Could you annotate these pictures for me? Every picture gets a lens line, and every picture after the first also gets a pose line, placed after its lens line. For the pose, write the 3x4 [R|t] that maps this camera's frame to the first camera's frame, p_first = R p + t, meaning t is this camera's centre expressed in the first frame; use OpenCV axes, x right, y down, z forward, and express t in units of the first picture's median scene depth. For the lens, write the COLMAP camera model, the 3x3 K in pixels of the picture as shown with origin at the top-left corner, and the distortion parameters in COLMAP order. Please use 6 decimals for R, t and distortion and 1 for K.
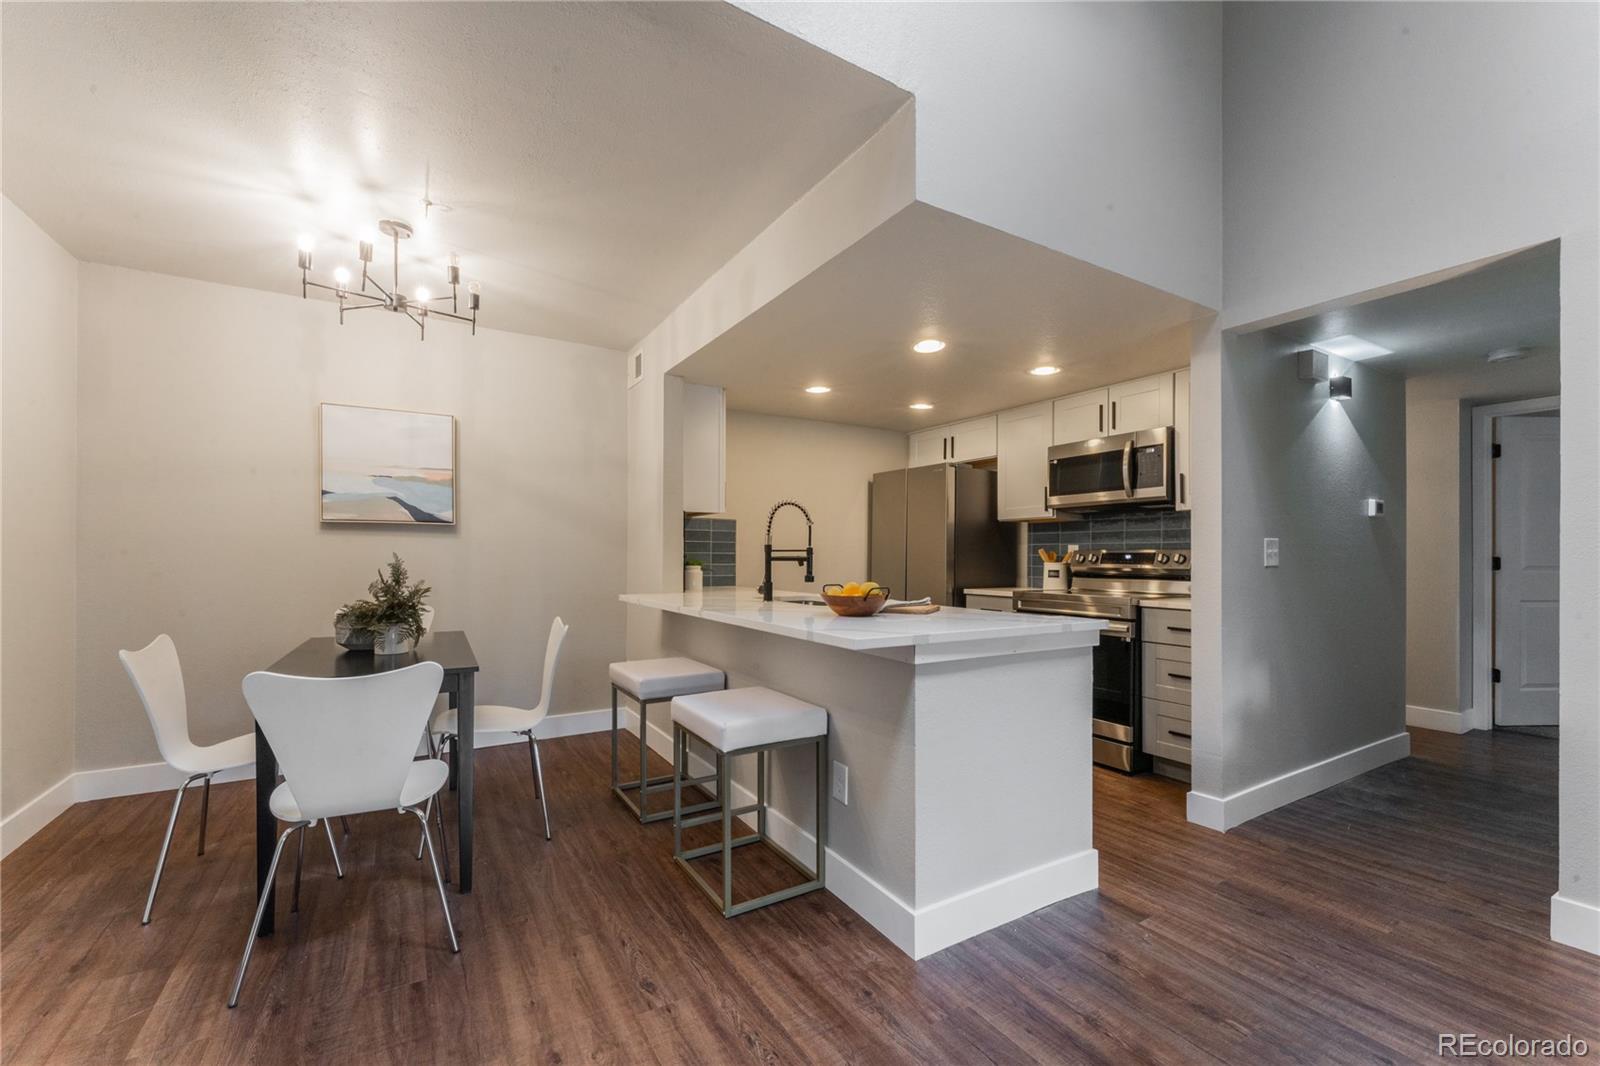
lens RADIAL K [[636.1, 0, 783.5], [0, 636.1, 555.4], [0, 0, 1]] dist [-0.012101, 0.000110]
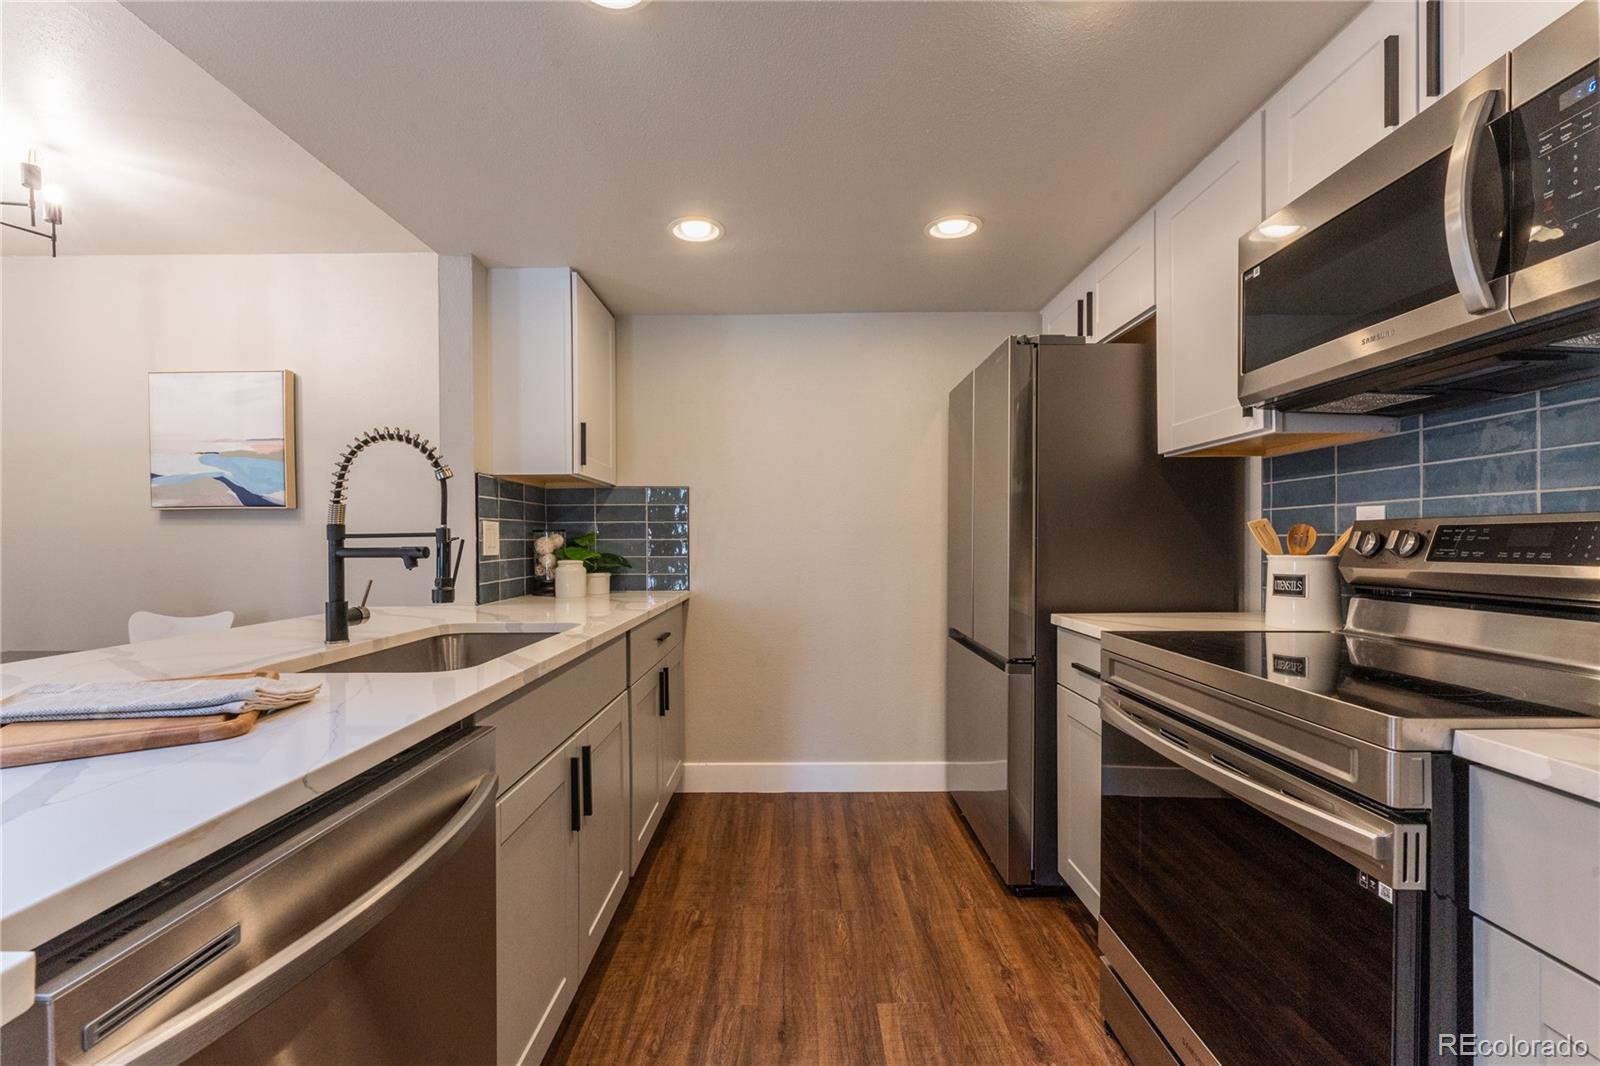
lens RADIAL K [[636.1, 0, 801.8], [0, 636.1, 544.0], [0, 0, 1]] dist [-0.012101, 0.000110]
pose [[0.865966, -0.003274, -0.500092, 0.360672], [0.005682, 0.999978, 0.003294, 0.002145], [0.500070, -0.005694, 0.865966, 0.542044]]
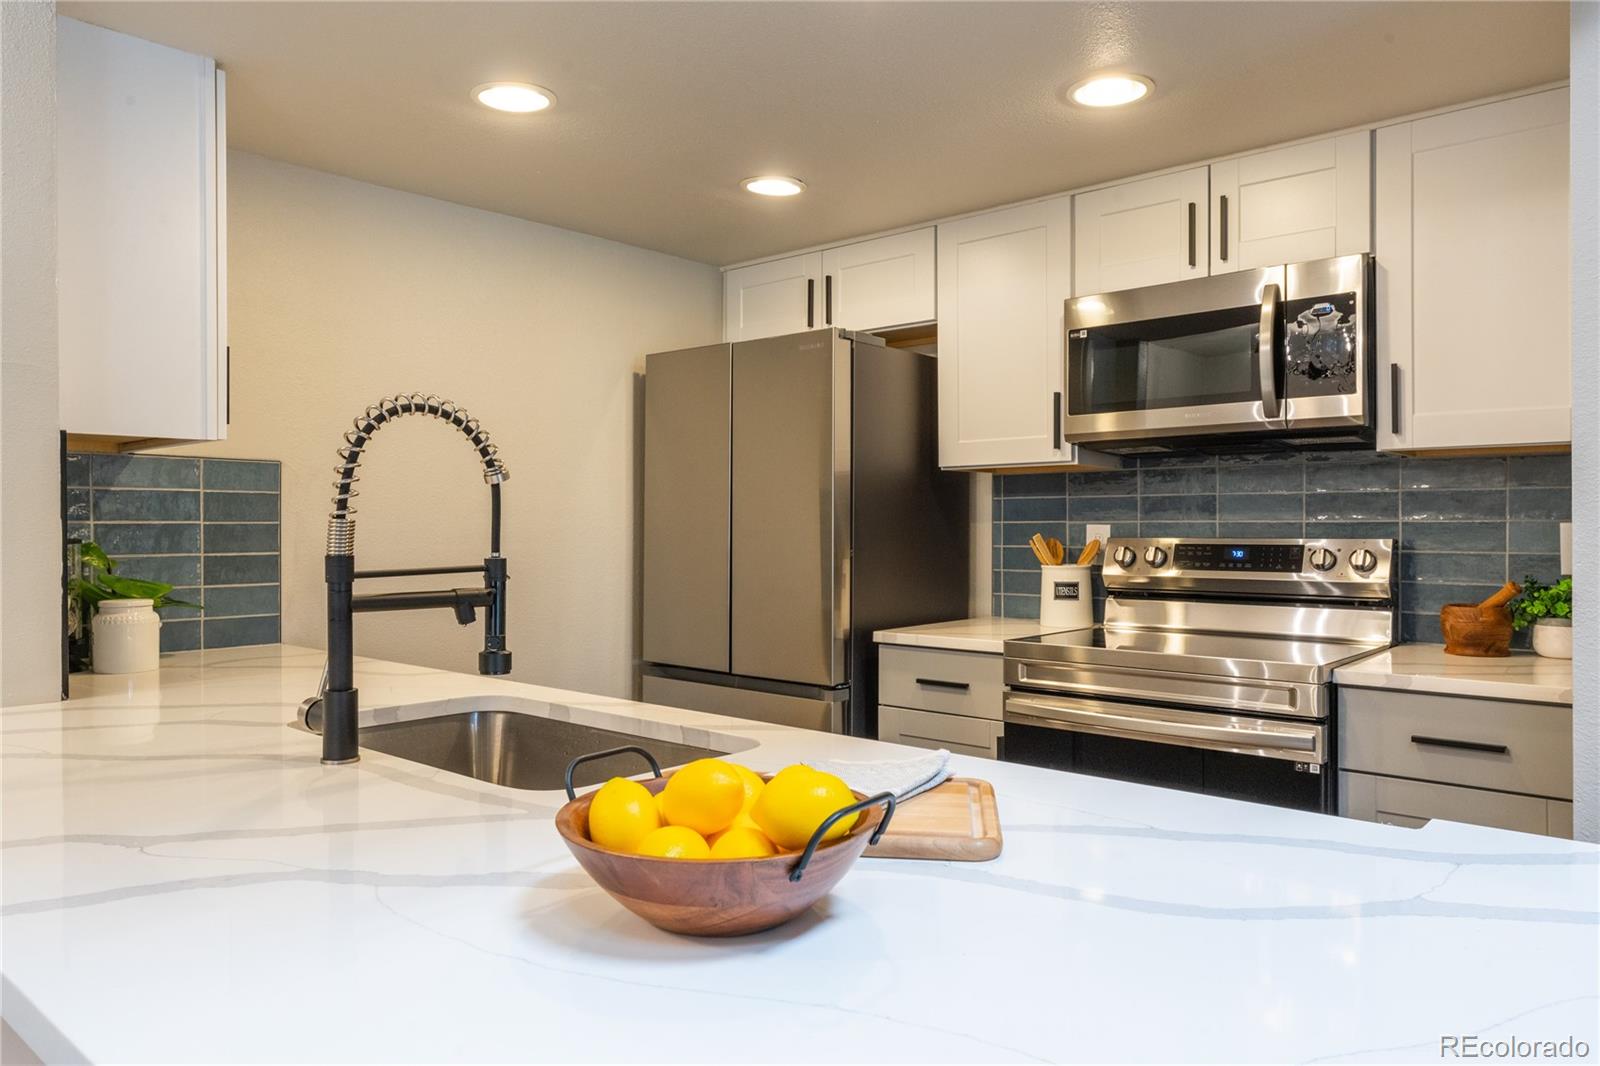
lens RADIAL K [[1046.3, 0, 795.1], [0, 1046.3, 530.6], [0, 0, 1]] dist [-0.047176, 0.007722]
pose [[0.948311, -0.008960, 0.317216, 0.016720], [0.007599, 0.999956, 0.005527, -0.018181], [-0.317251, -0.002831, 0.948337, 0.369392]]
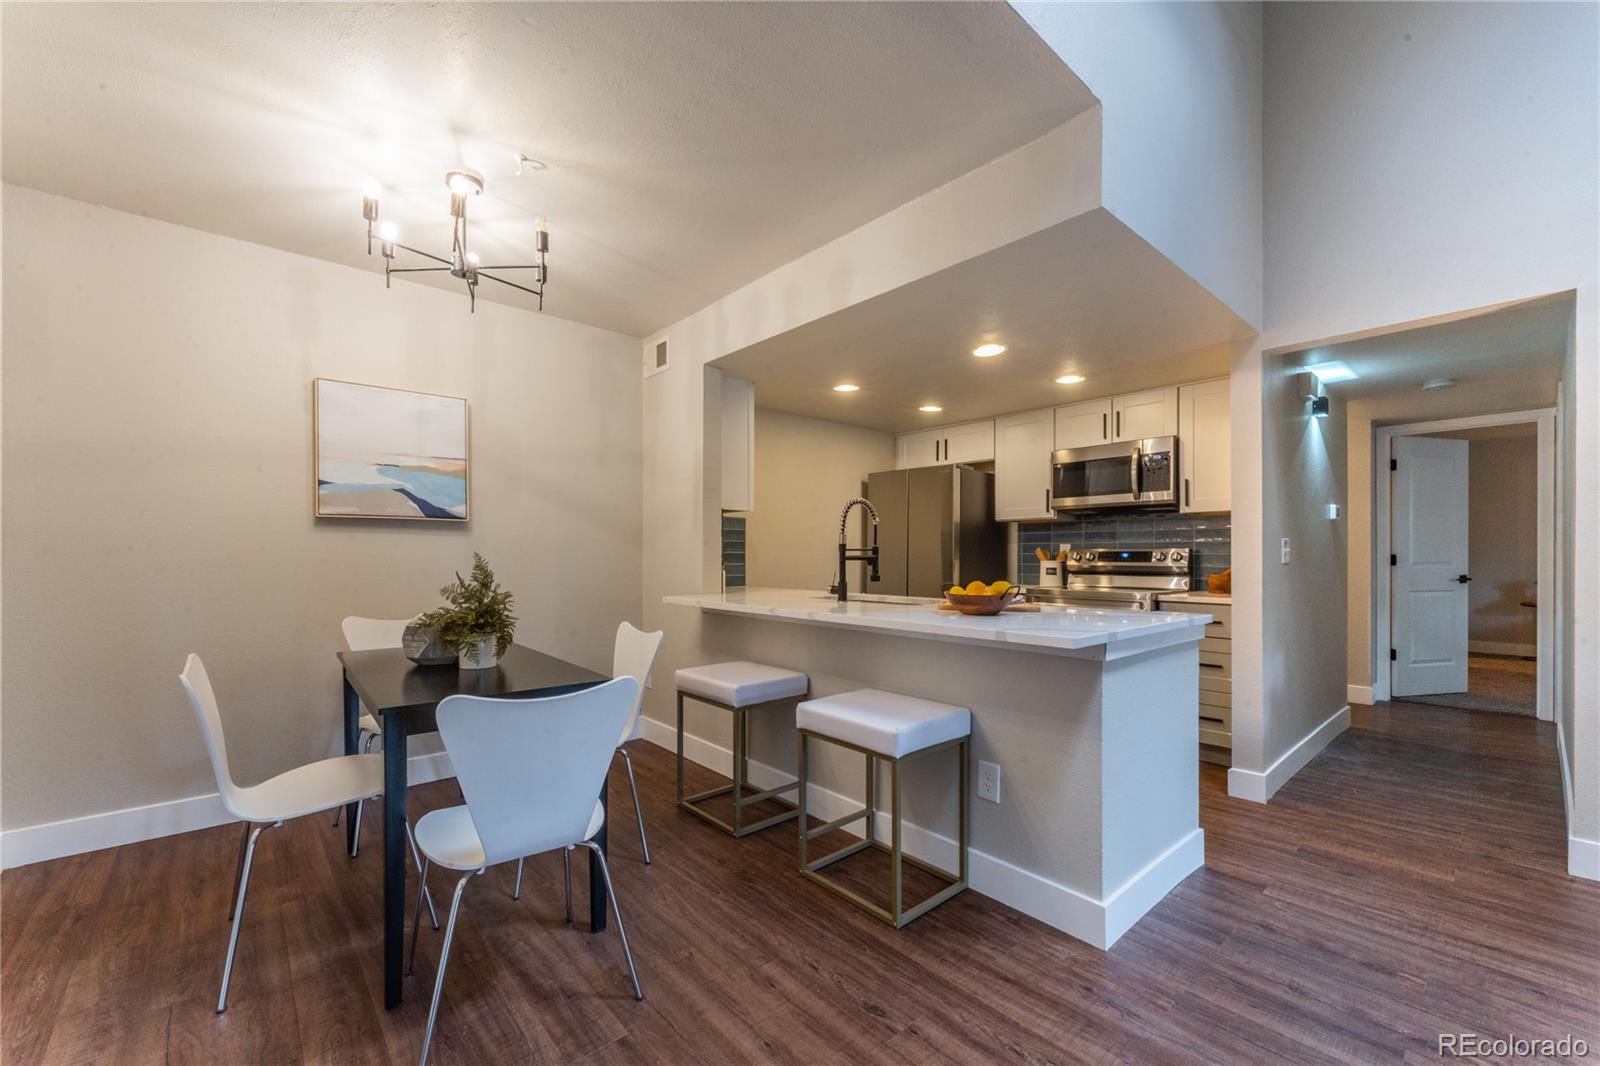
lens RADIAL K [[636.1, 0, 781.0], [0, 636.1, 554.3], [0, 0, 1]] dist [-0.012101, 0.000110]
pose [[0.983490, -0.002179, 0.180950, -0.208900], [0.002173, 0.999998, 0.000230, -0.000682], [-0.180950, 0.000167, 0.983492, 0.038585]]
